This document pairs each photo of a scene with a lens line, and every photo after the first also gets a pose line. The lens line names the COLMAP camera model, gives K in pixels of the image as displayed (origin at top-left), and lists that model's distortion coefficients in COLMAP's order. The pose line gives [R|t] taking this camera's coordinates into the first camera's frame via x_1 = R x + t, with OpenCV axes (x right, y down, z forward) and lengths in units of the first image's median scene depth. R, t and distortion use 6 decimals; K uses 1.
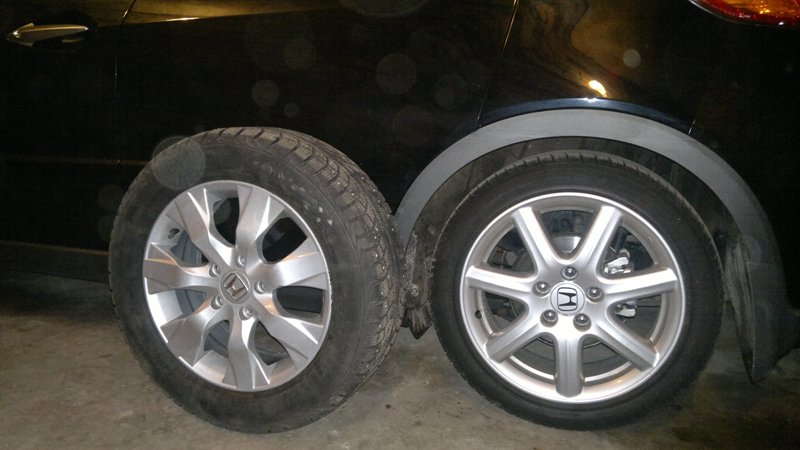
lens RADIAL K [[683.1, 0, 384.4], [0, 683.1, 214.8], [0, 0, 1]] dist [0.000013, -0.034307]
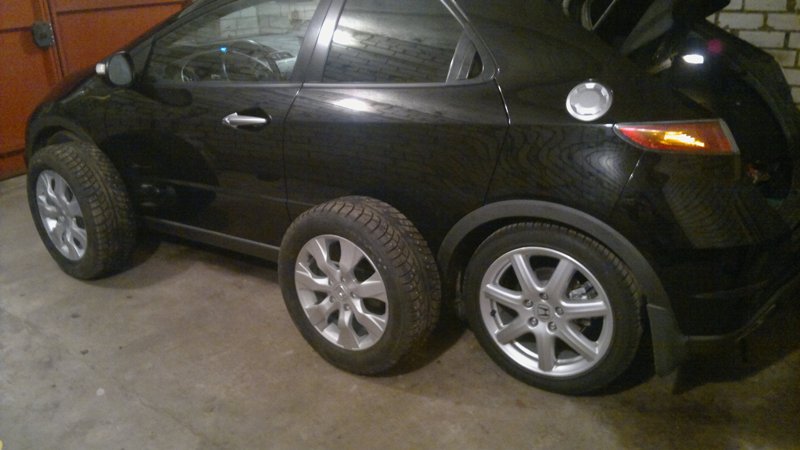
lens RADIAL K [[683.1, 0, 399.3], [0, 683.1, 223.8], [0, 0, 1]] dist [0.000013, -0.034307]
pose [[0.957044, 0.047332, -0.286053, 0.397197], [-0.000925, 0.987079, 0.160230, -0.333116], [0.289941, -0.153083, 0.944722, -0.556500]]
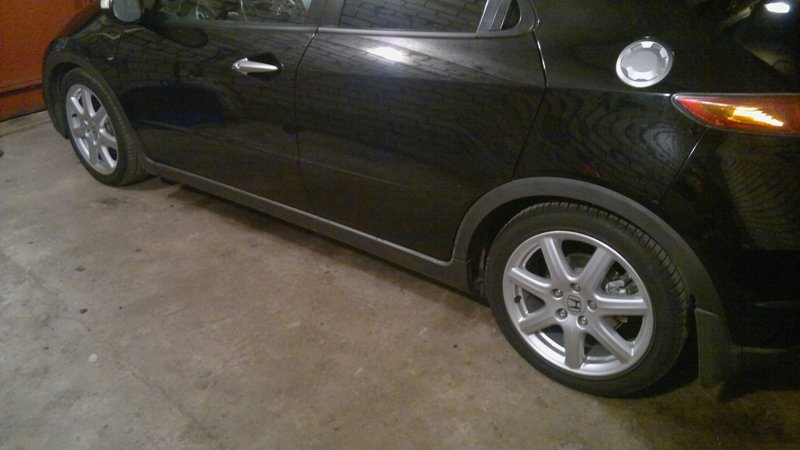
lens RADIAL K [[683.1, 0, 400.3], [0, 683.1, 228.1], [0, 0, 1]] dist [0.000013, -0.034307]
pose [[0.929204, 0.122504, -0.348673, 0.411430], [-0.029321, 0.964926, 0.260881, -0.380039], [0.368403, -0.232188, 0.900204, -0.339087]]
